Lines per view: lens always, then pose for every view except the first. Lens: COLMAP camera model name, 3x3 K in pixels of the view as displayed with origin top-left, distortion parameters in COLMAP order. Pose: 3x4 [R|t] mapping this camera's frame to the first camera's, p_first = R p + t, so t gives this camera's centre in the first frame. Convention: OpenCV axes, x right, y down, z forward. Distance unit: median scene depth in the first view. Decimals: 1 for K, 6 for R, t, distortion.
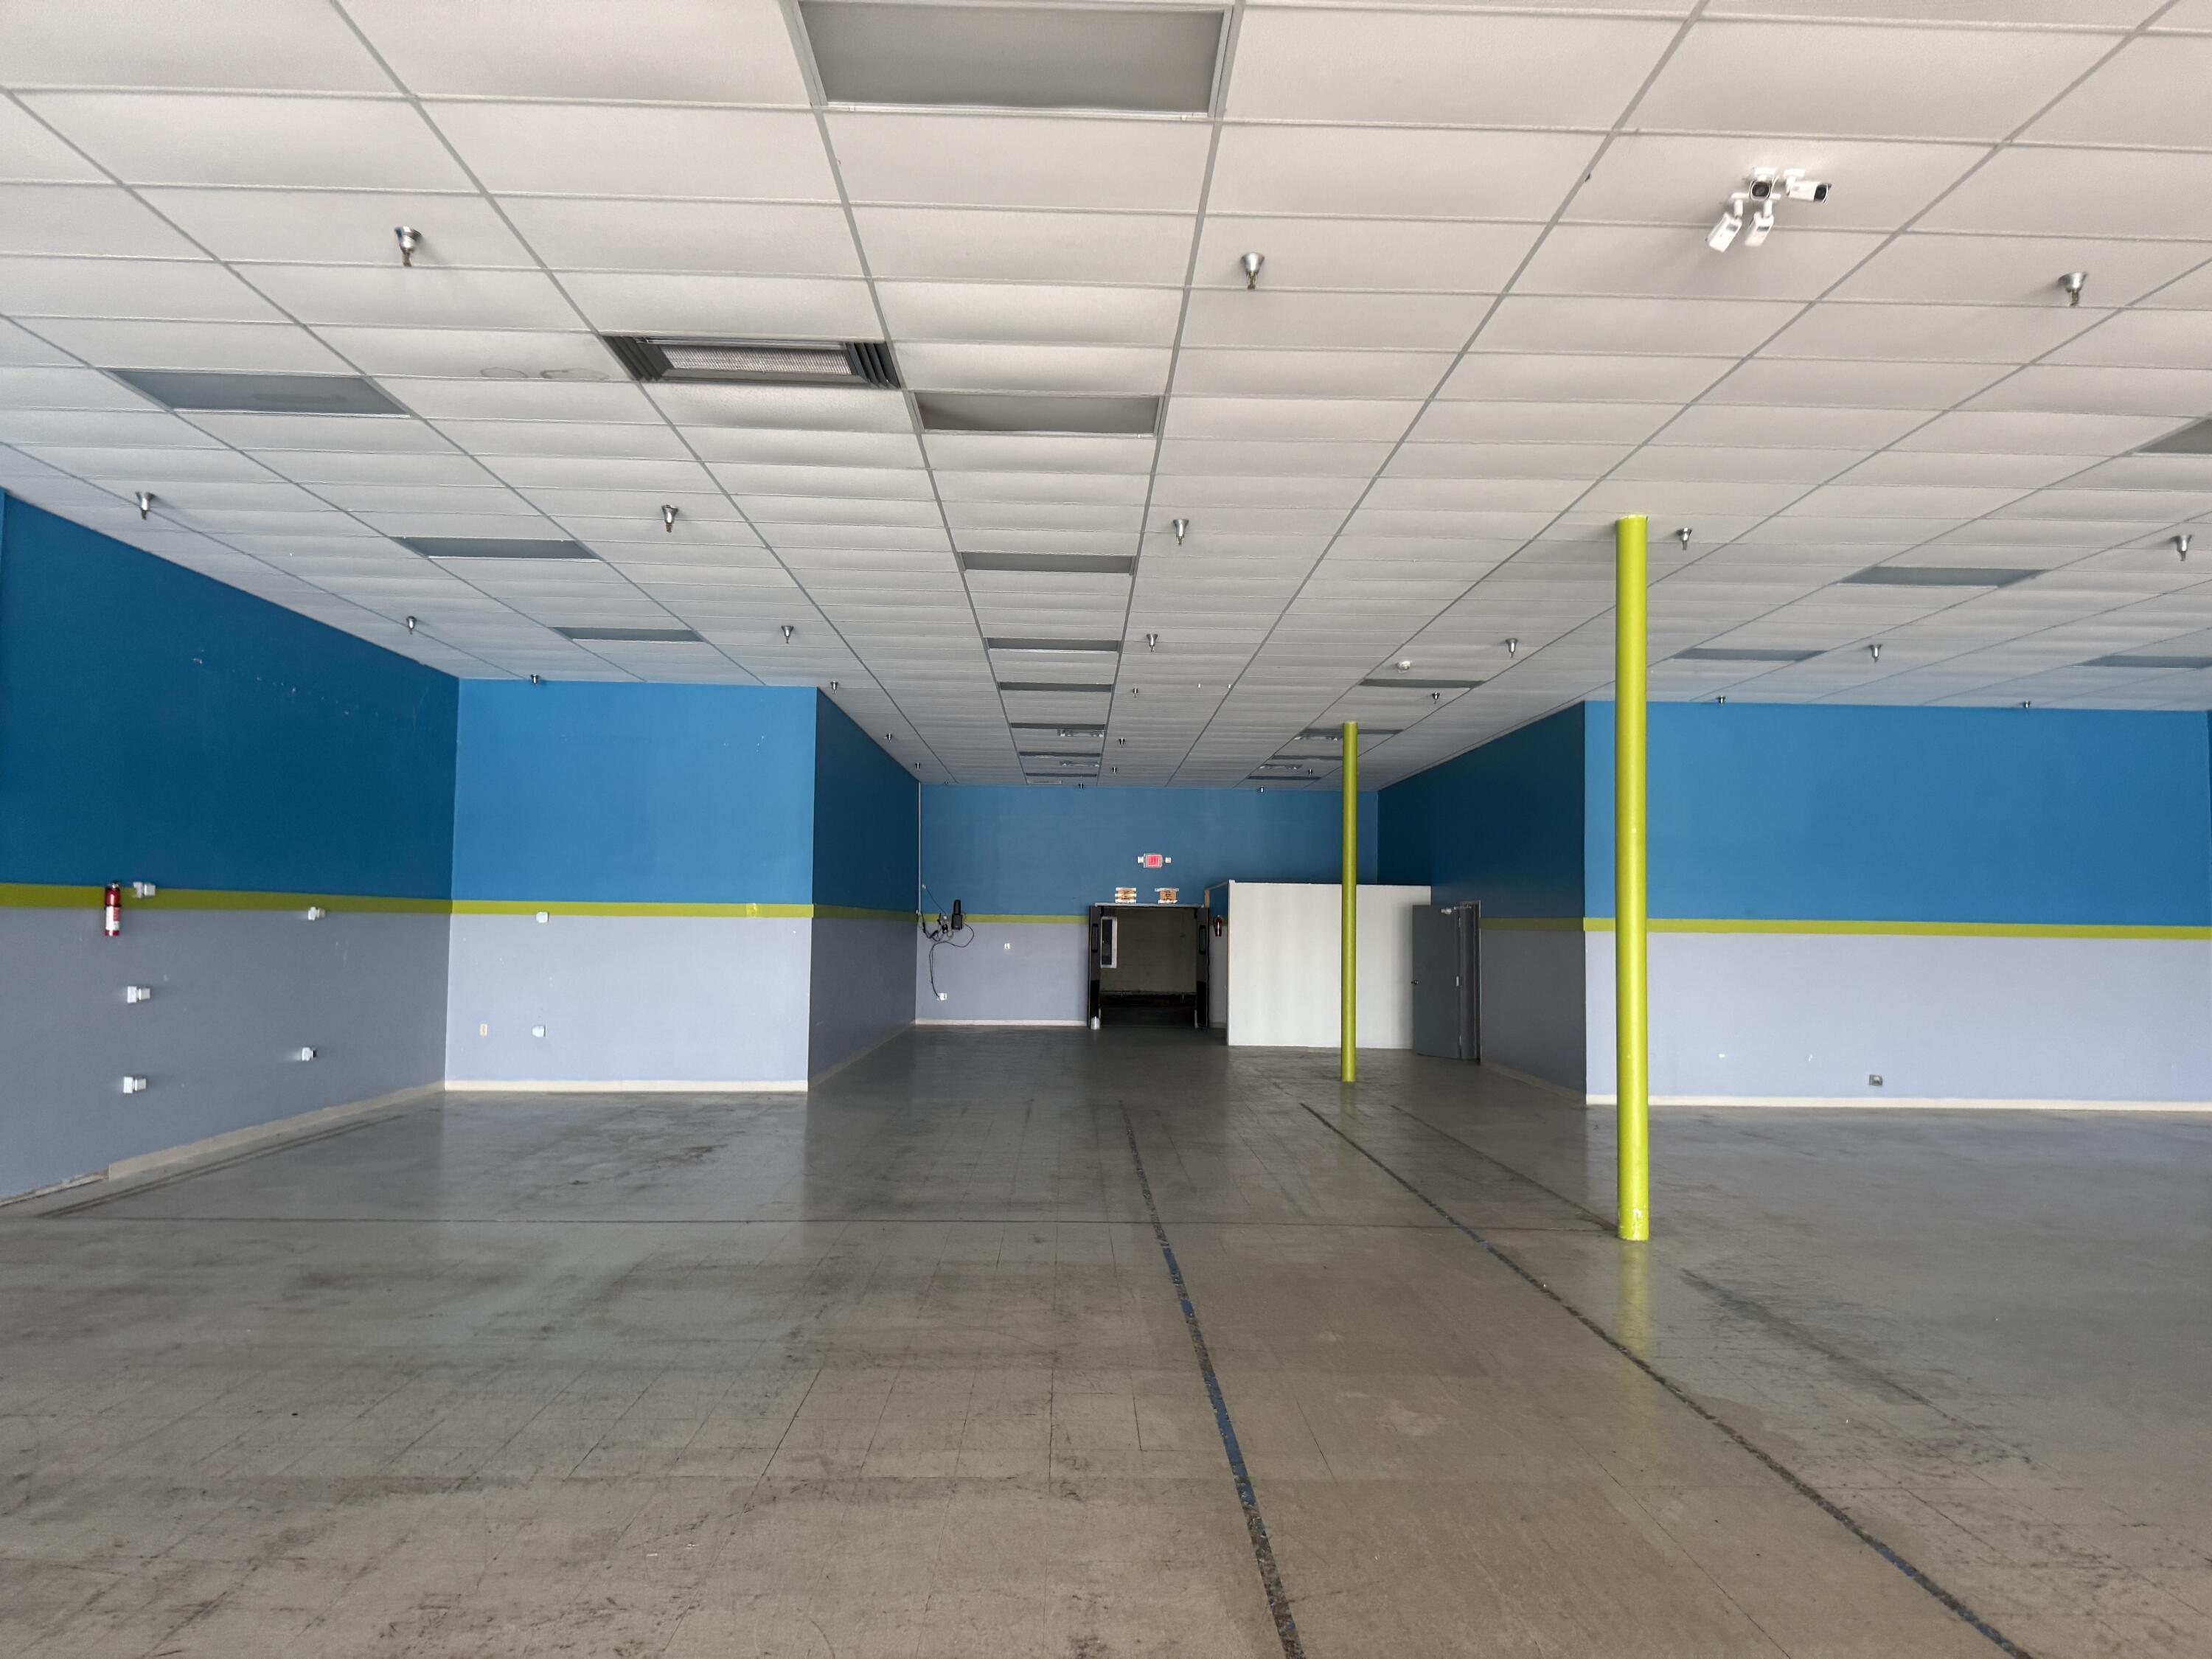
lens RADIAL K [[1559.2, 0, 1106.8], [0, 1559.2, 822.4], [0, 0, 1]] dist [0.055609, -0.075030]
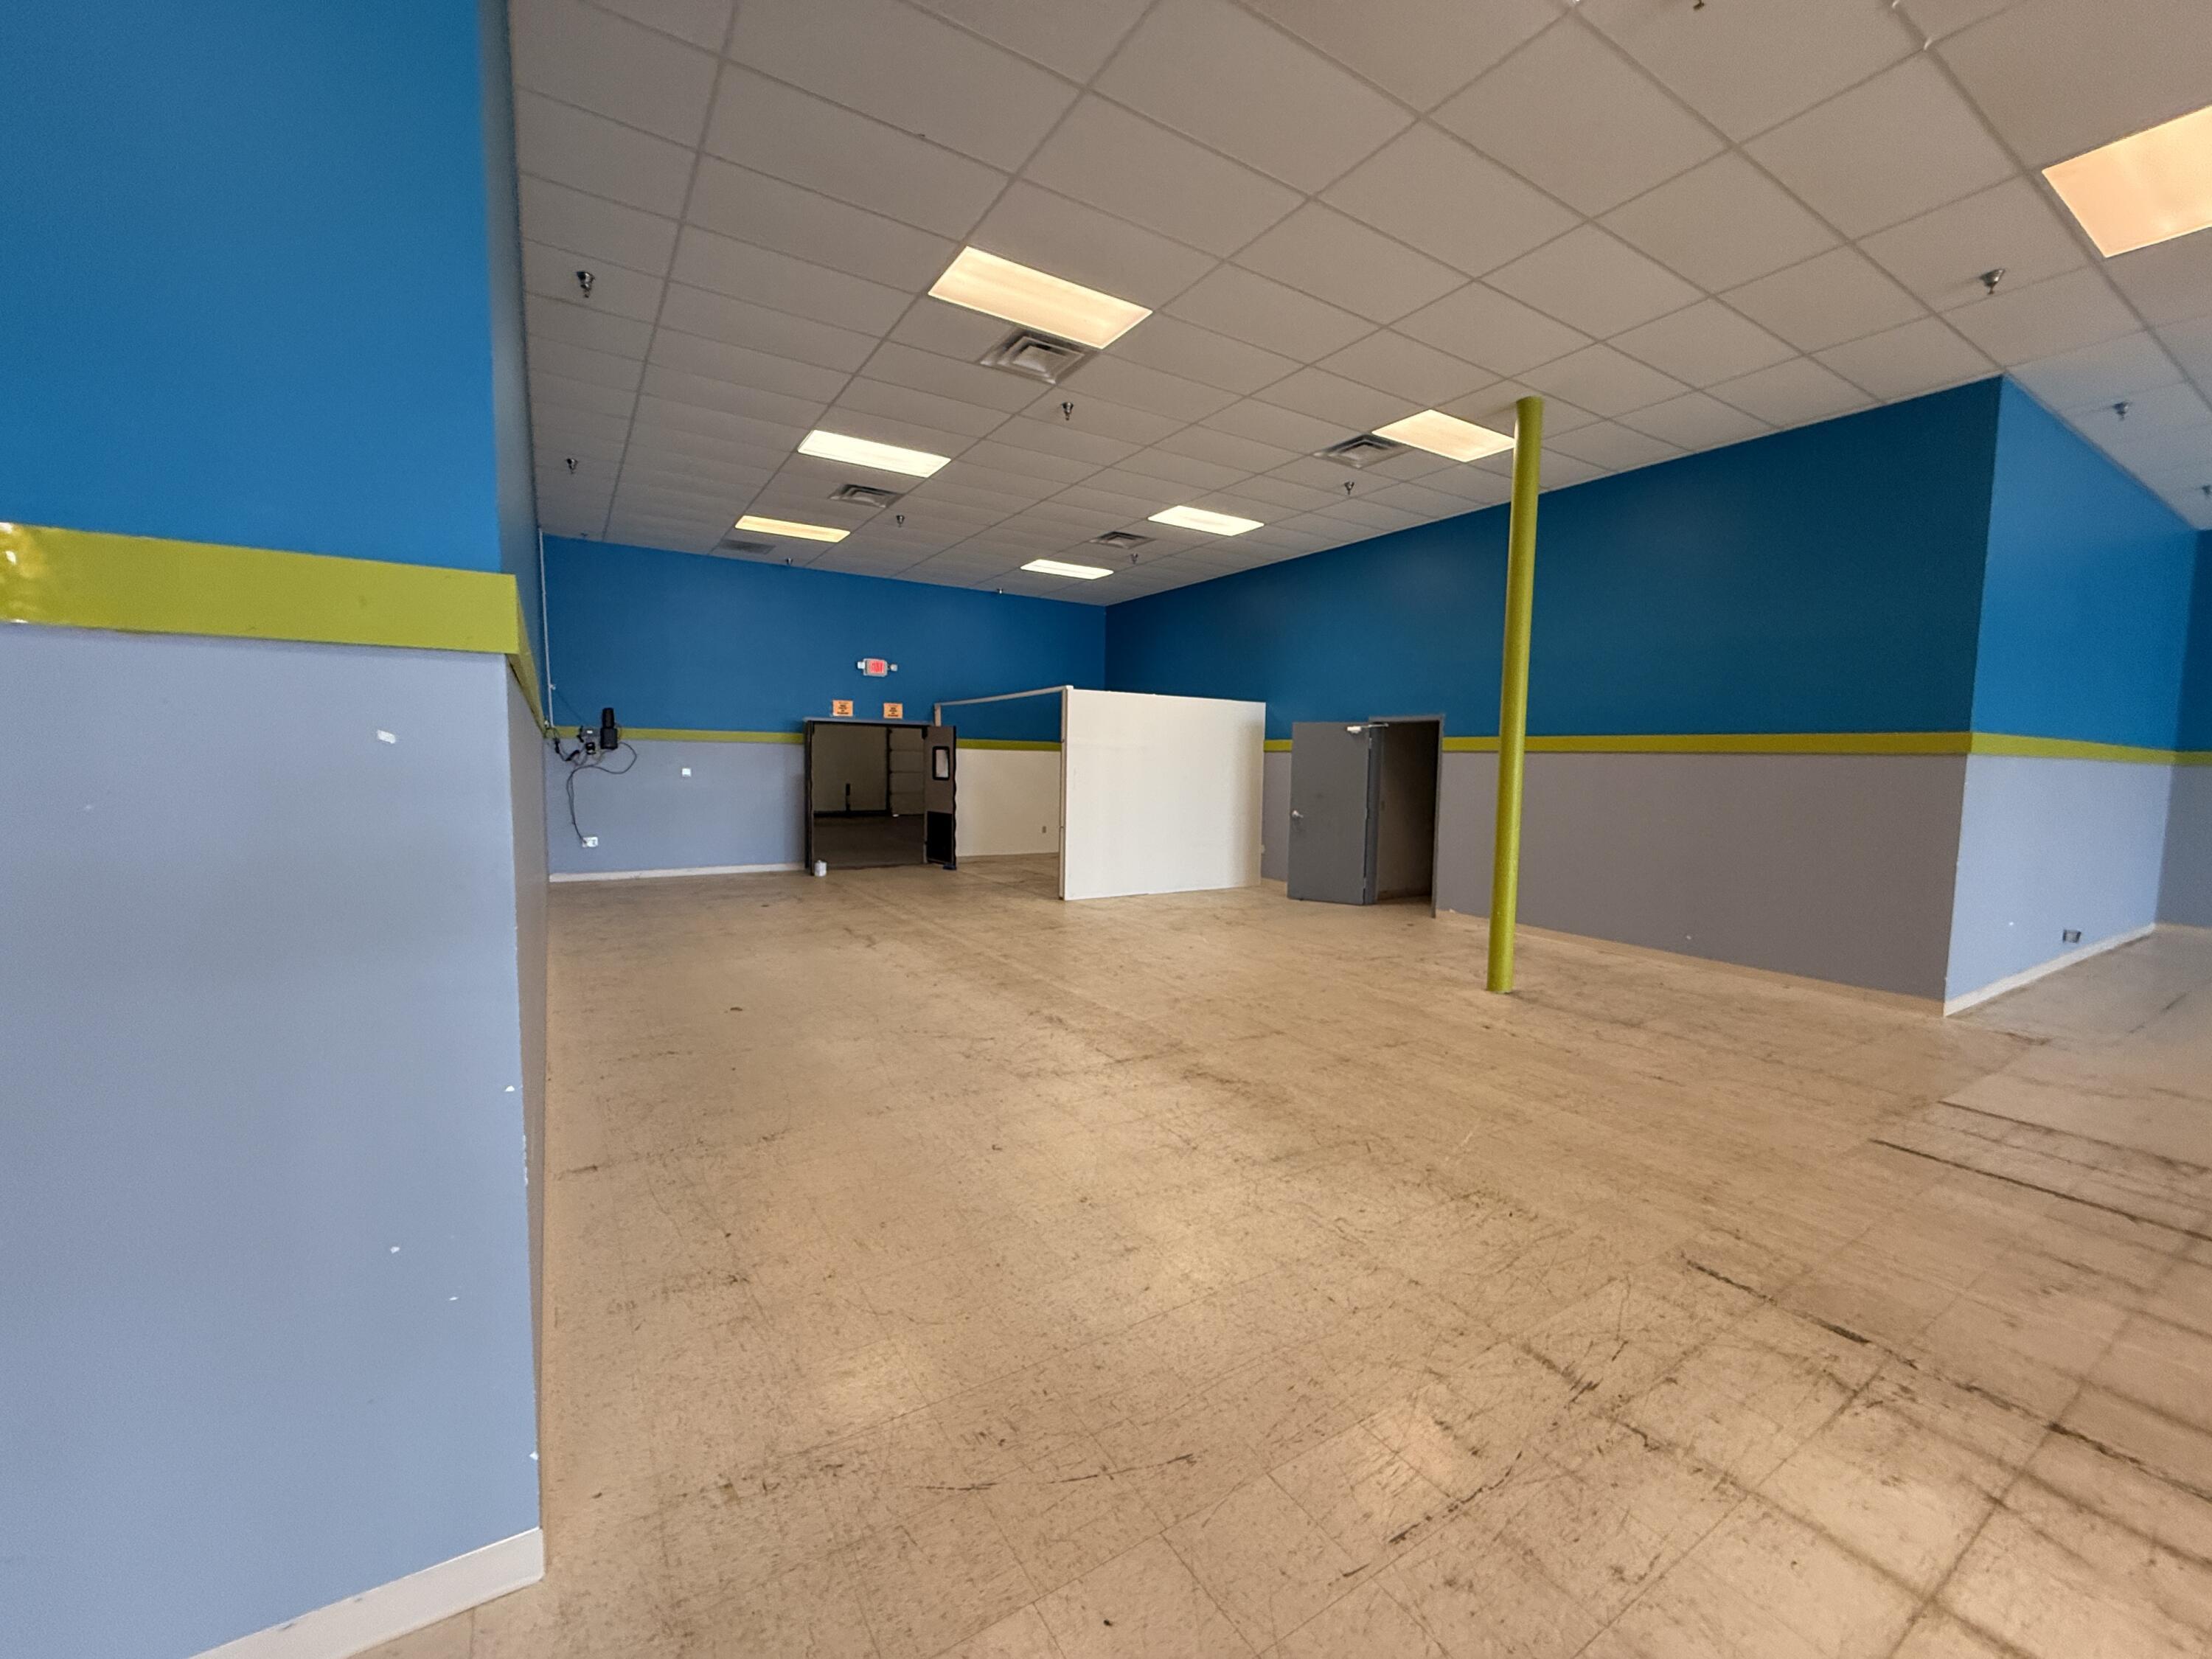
lens RADIAL K [[886.3, 0, 1106.0], [0, 886.3, 829.5], [0, 0, 1]] dist [-0.000189, -0.000139]
pose [[0.862590, -0.039823, 0.504334, -0.124277], [-0.038172, 0.988932, 0.143375, 0.044143], [-0.504462, -0.142925, 0.851522, 0.618885]]
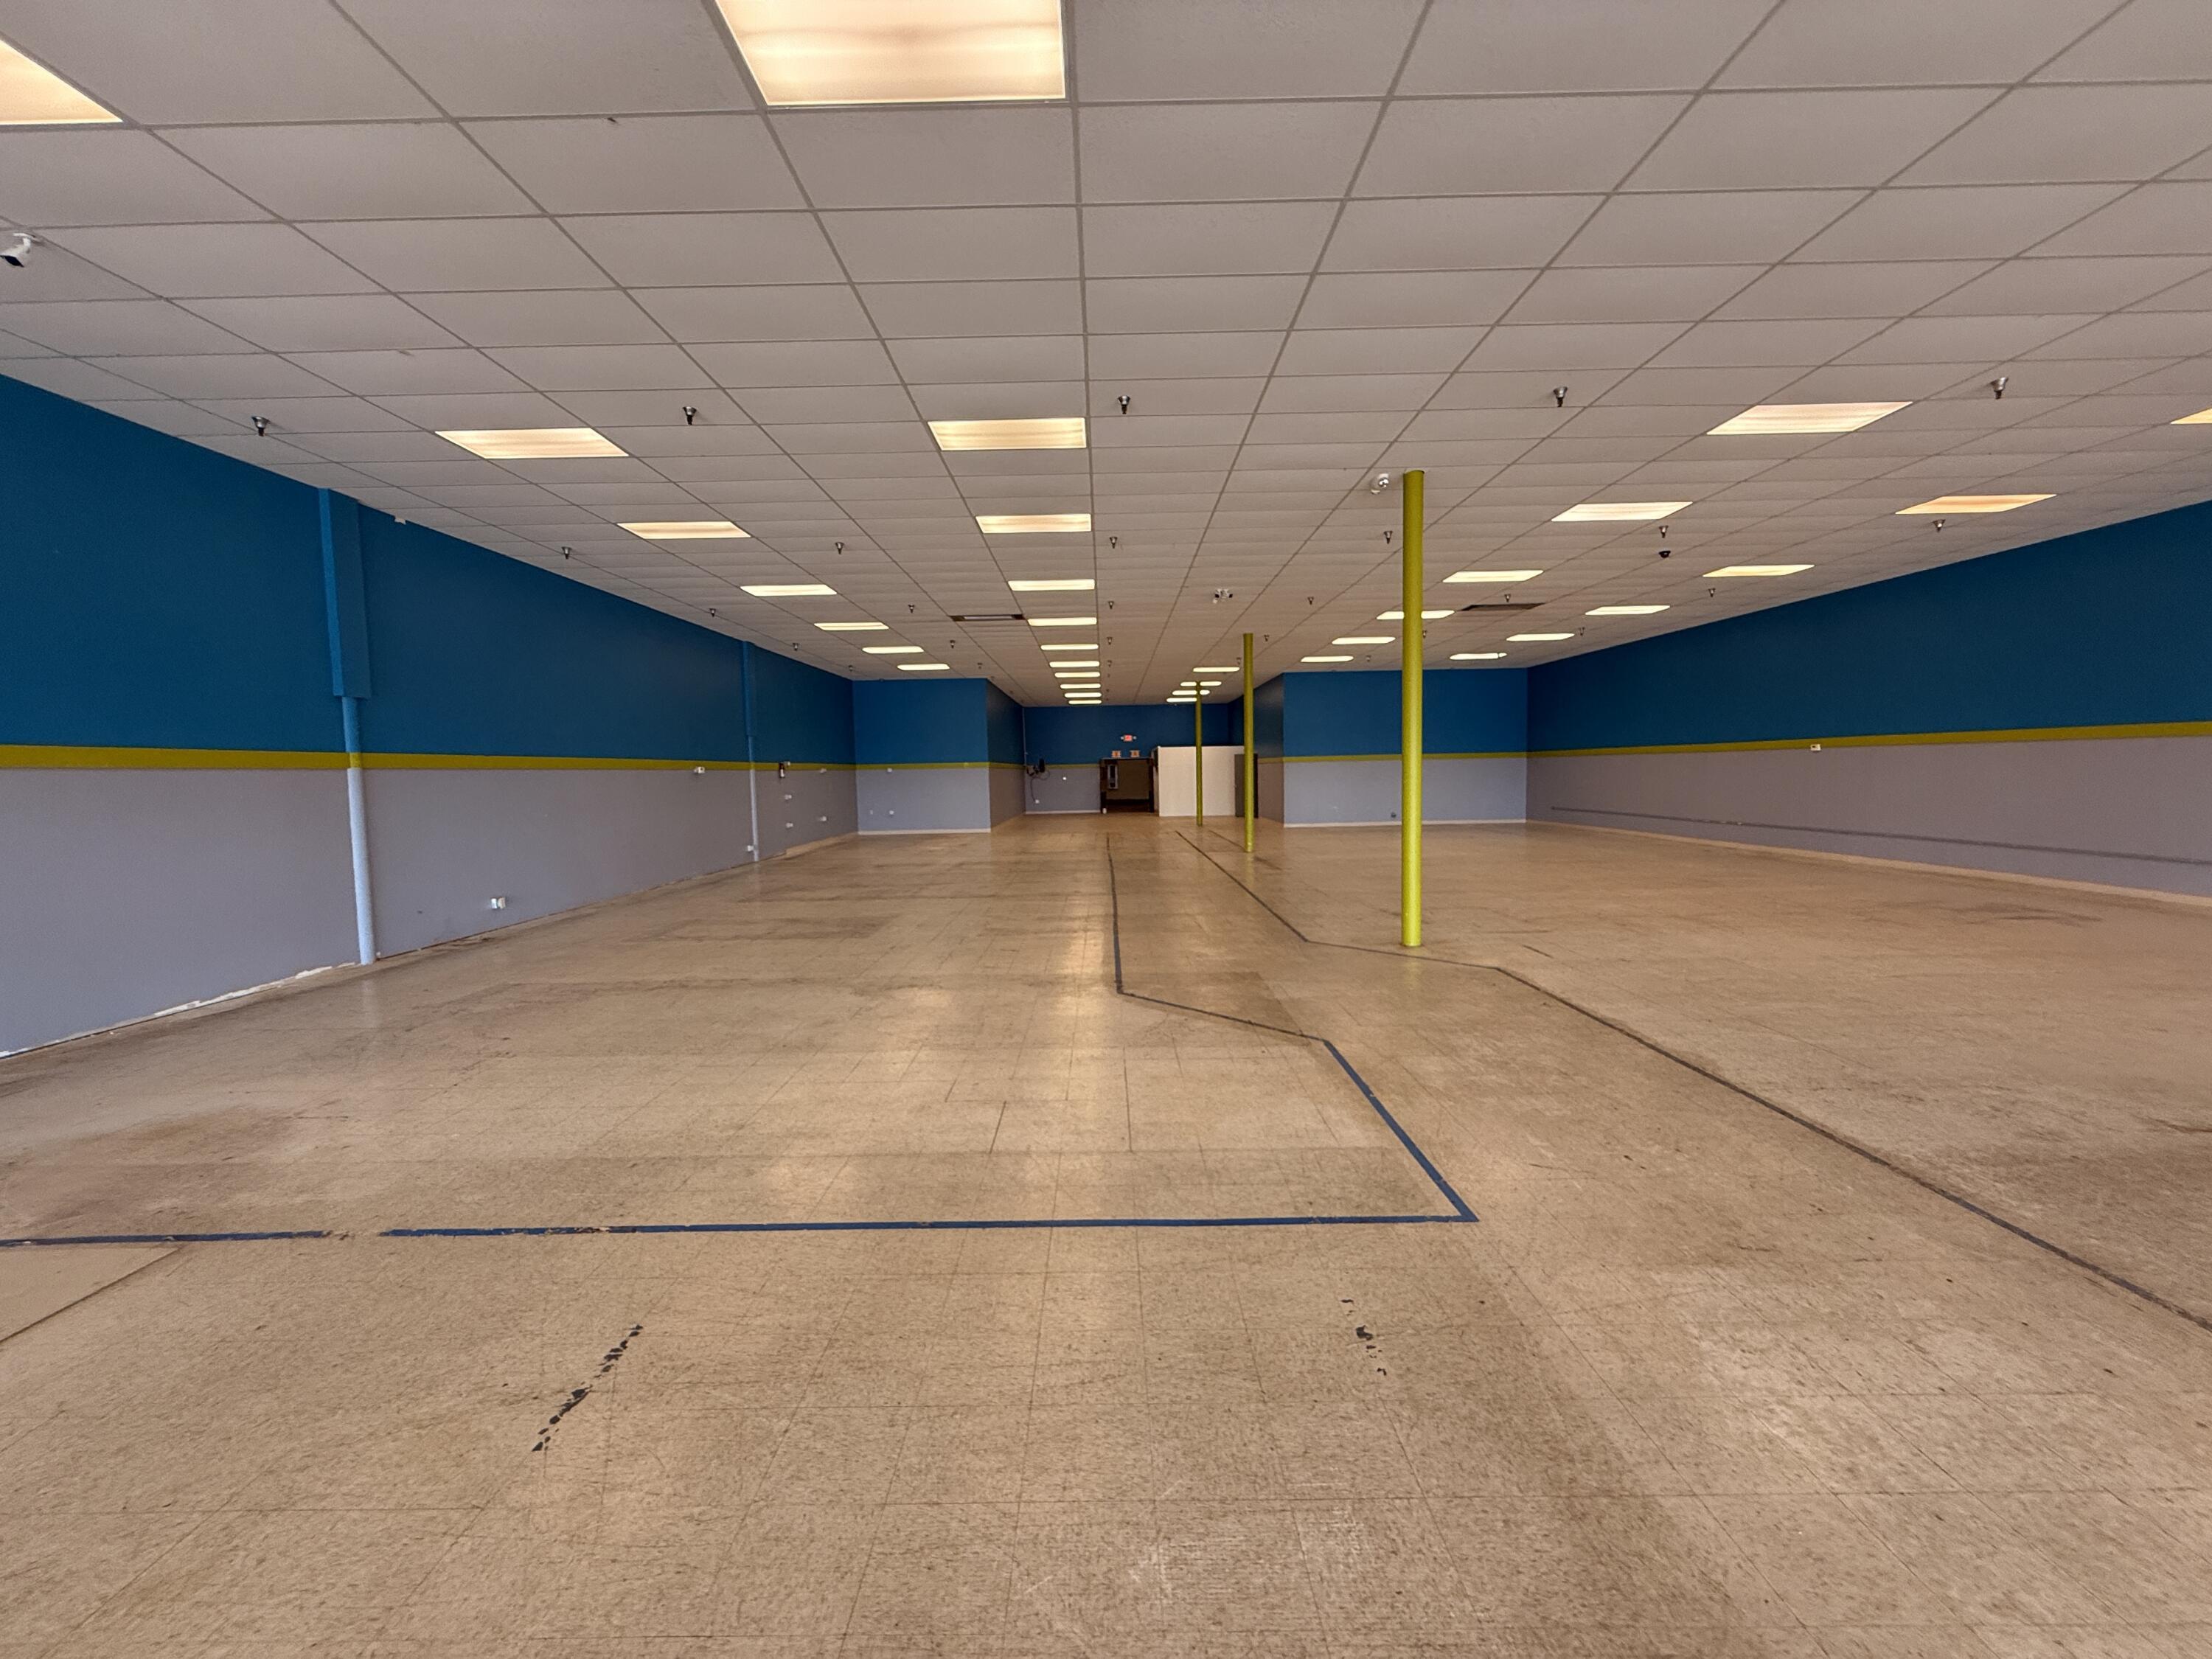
lens RADIAL K [[886.3, 0, 1106.0], [0, 886.3, 829.5], [0, 0, 1]] dist [-0.000189, -0.000139]
pose [[0.999287, -0.032214, -0.019692, 0.023889], [0.034513, 0.990849, 0.130487, -0.016321], [0.015308, -0.131074, 0.991254, -0.347421]]
